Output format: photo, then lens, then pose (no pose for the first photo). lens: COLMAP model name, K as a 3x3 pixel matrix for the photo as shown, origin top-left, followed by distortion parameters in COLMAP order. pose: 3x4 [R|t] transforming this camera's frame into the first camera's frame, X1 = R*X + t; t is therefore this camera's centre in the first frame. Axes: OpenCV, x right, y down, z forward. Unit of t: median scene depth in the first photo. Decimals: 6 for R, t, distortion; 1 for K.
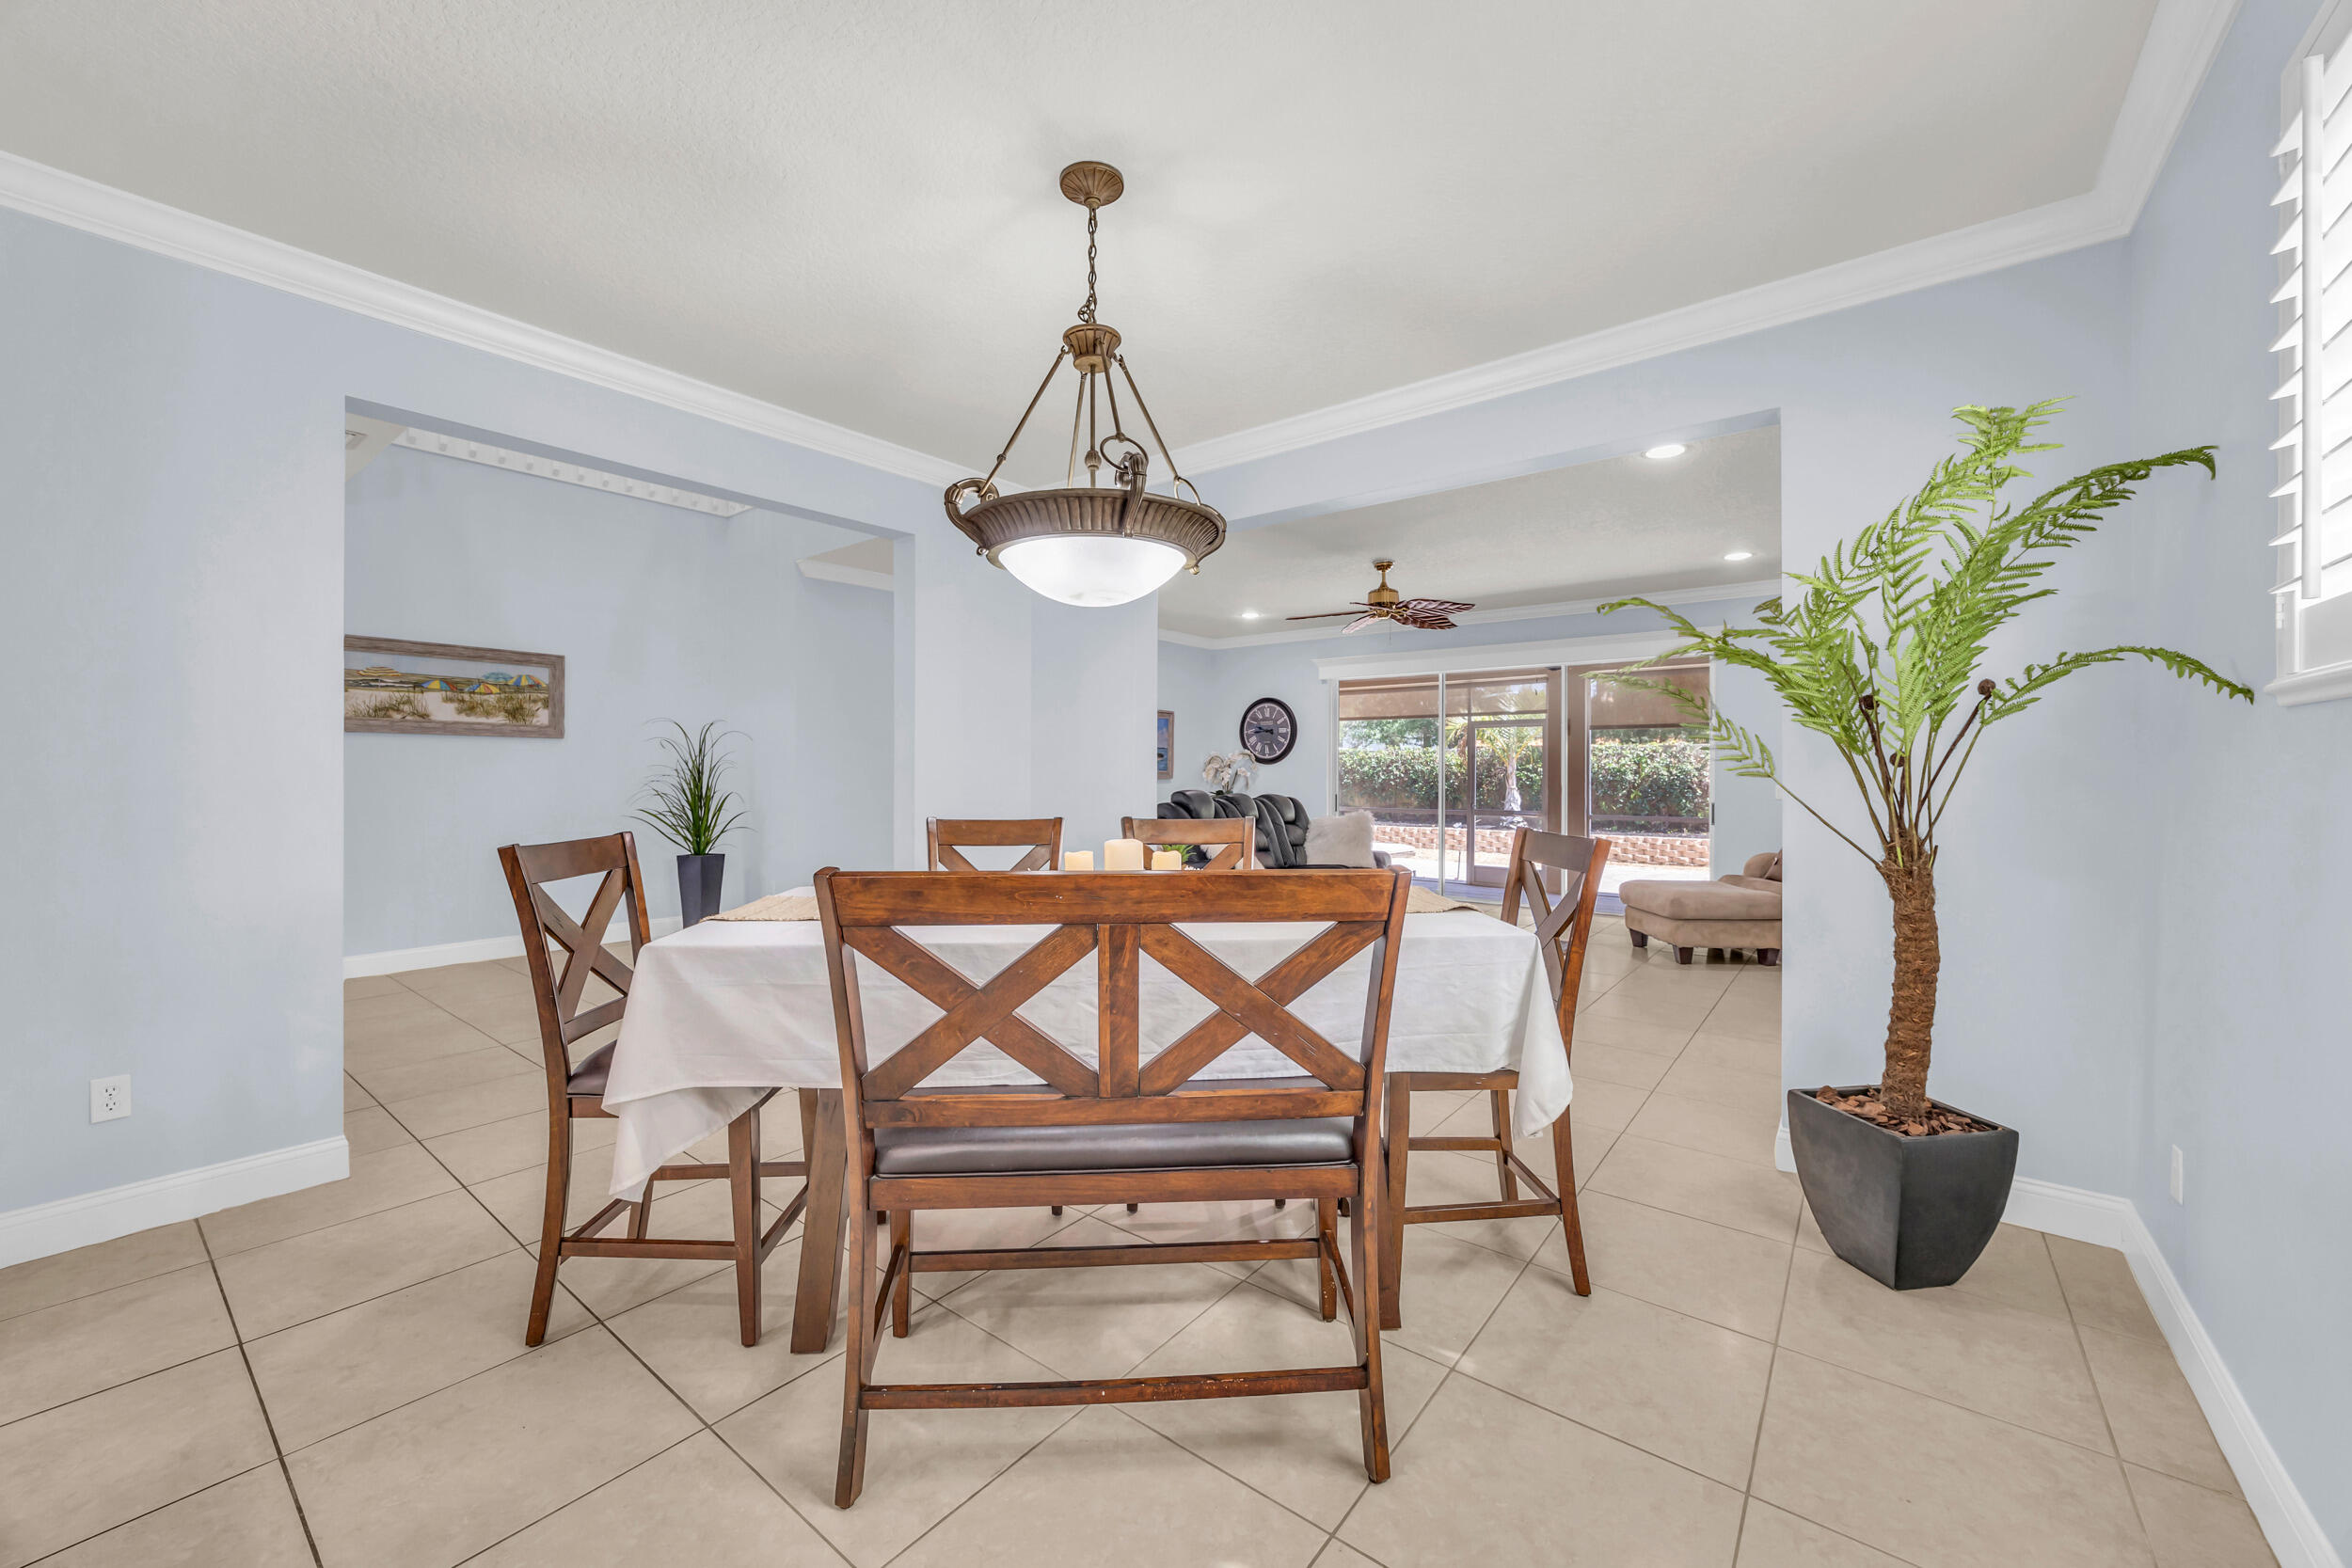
lens RADIAL K [[911.2, 0, 1172.6], [0, 911.2, 777.4], [0, 0, 1]] dist [0.003558, 0.000247]
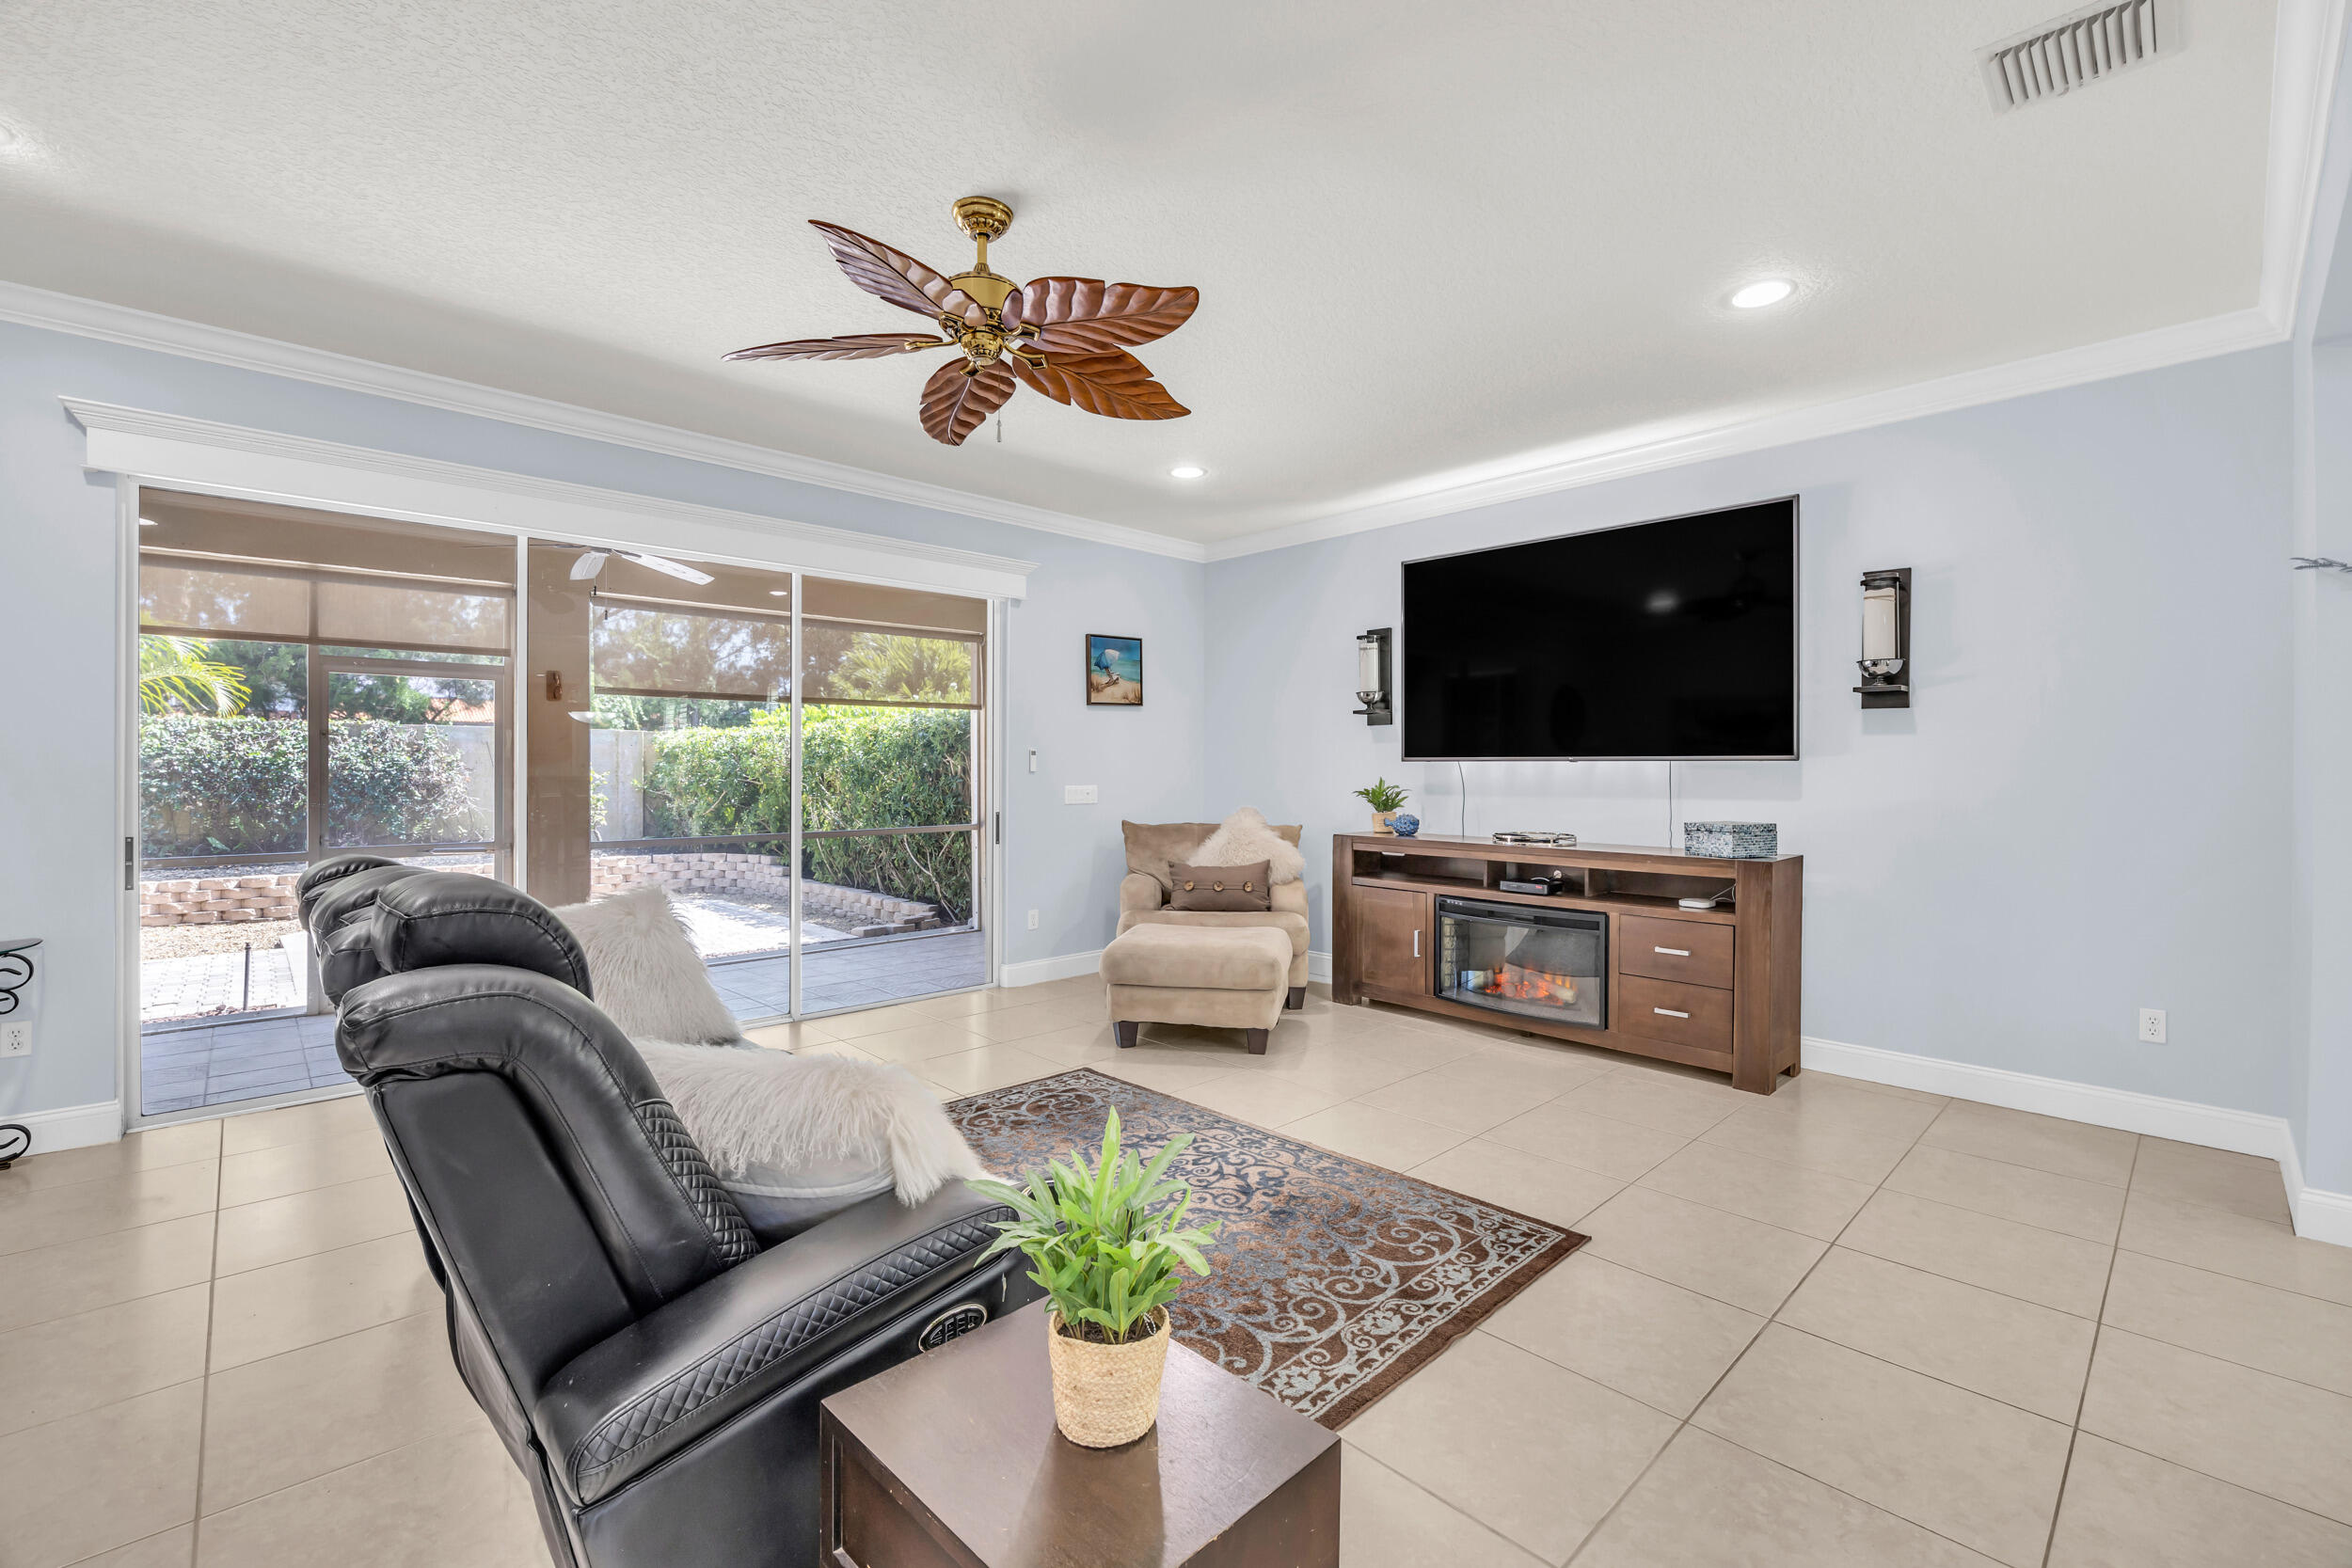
lens RADIAL K [[1013.6, 0, 1157.0], [0, 1013.6, 767.2], [0, 0, 1]] dist [-0.001714, 0.000193]
pose [[0.175134, -0.000696, 0.984544, -0.251557], [0.003366, 0.999994, 0.000108, -0.009561], [-0.984539, 0.003295, 0.175135, 1.257029]]
